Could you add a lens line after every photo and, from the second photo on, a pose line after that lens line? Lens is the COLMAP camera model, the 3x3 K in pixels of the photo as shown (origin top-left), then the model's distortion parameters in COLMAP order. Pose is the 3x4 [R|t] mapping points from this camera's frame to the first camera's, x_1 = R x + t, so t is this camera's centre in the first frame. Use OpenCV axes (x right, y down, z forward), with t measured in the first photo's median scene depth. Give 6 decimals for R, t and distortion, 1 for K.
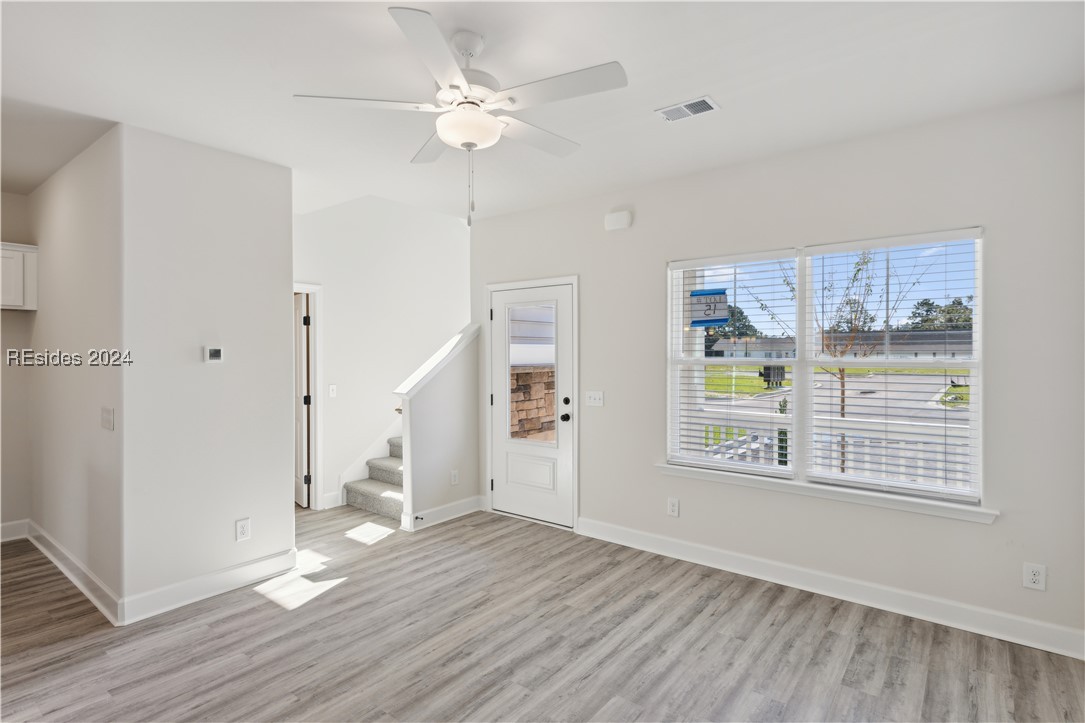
lens RADIAL K [[535.9, 0, 542.7], [0, 535.9, 360.6], [0, 0, 1]] dist [0.010381, -0.002687]
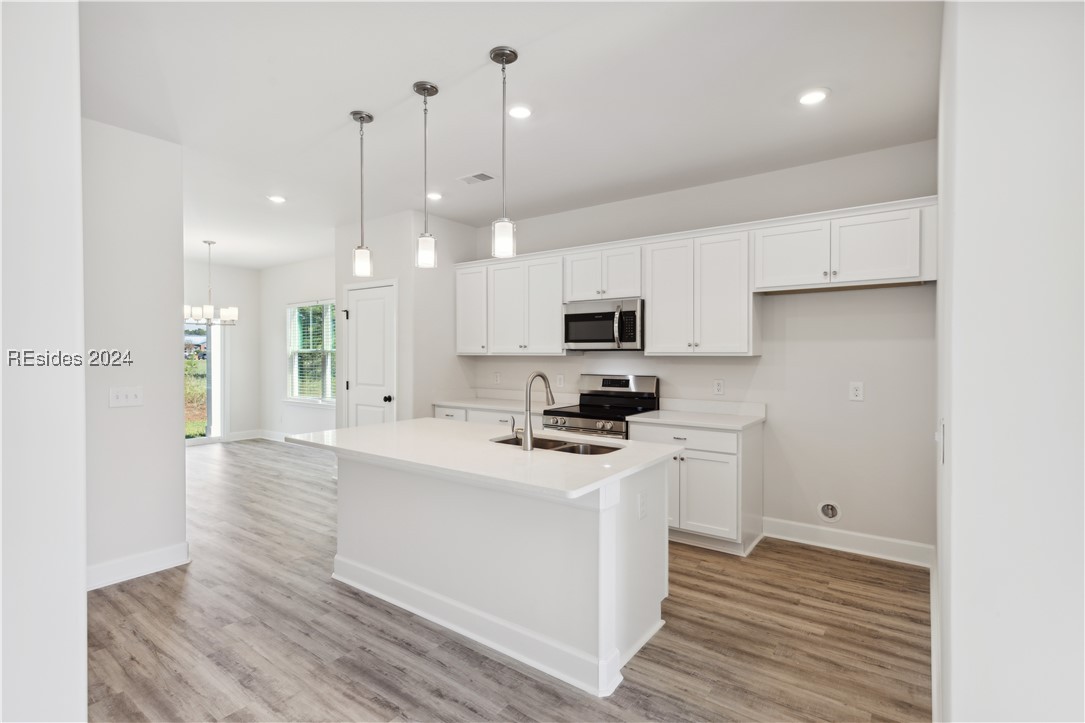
lens RADIAL K [[521.1, 0, 543.2], [0, 521.1, 356.9], [0, 0, 1]] dist [0.009830, -0.001672]
pose [[0.027918, 0.008685, -0.999572, -0.247773], [-0.012201, 0.999891, 0.008347, 0.018122], [0.999536, 0.011962, 0.028021, 0.499583]]
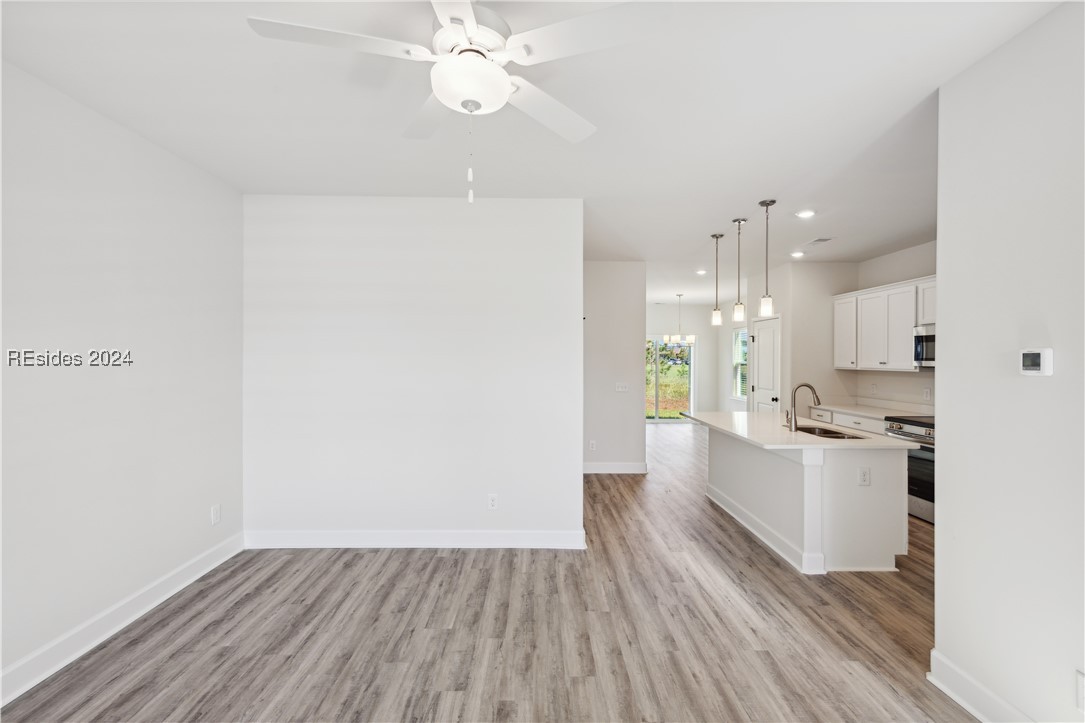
lens RADIAL K [[488.4, 0, 554.6], [0, 488.4, 361.6], [0, 0, 1]] dist [0.008934, -0.000862]
pose [[-0.768456, 0.001816, -0.639901, 0.146600], [-0.010993, 0.999811, 0.016038, -0.014634], [0.639809, 0.019359, -0.768290, 1.000656]]
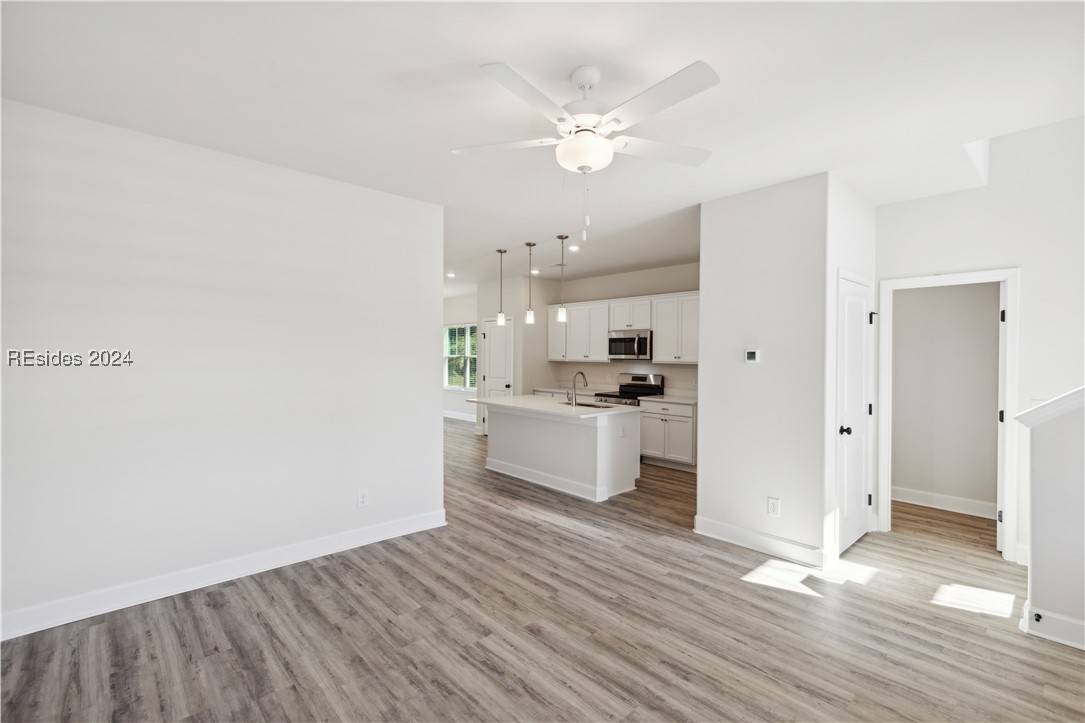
lens RADIAL K [[488.4, 0, 557.8], [0, 488.4, 364.2], [0, 0, 1]] dist [0.008934, -0.000862]
pose [[-0.136897, 0.020210, -0.990379, 0.535894], [-0.019478, 0.999544, 0.023090, -0.010108], [0.990394, 0.022451, -0.136440, 0.655432]]
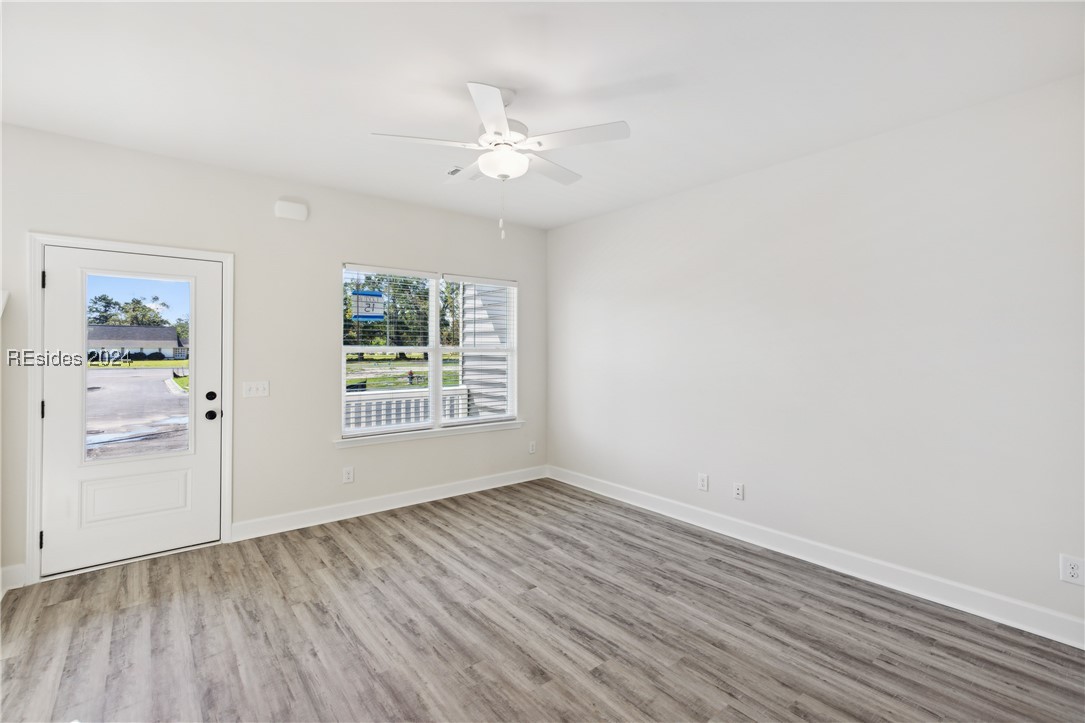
lens RADIAL K [[488.4, 0, 531.5], [0, 488.4, 350.0], [0, 0, 1]] dist [0.008934, -0.000862]
pose [[0.252148, -0.000092, 0.967689, -0.754859], [0.008868, 0.999958, -0.002216, 0.009875], [-0.967648, 0.009140, 0.252139, 0.384900]]
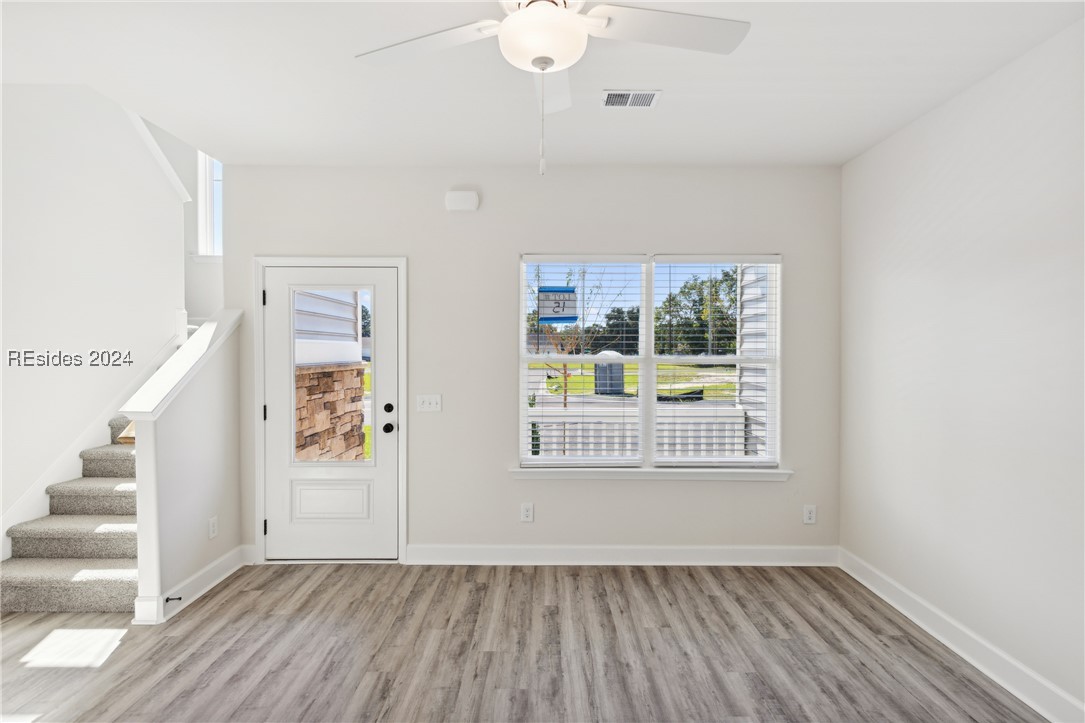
lens RADIAL K [[535.9, 0, 540.6], [0, 535.9, 361.4], [0, 0, 1]] dist [0.010381, -0.002687]
pose [[0.792276, -0.008574, 0.610103, -0.351621], [0.004895, 0.999958, 0.007697, -0.002385], [-0.610144, -0.003112, 0.792285, 0.256073]]
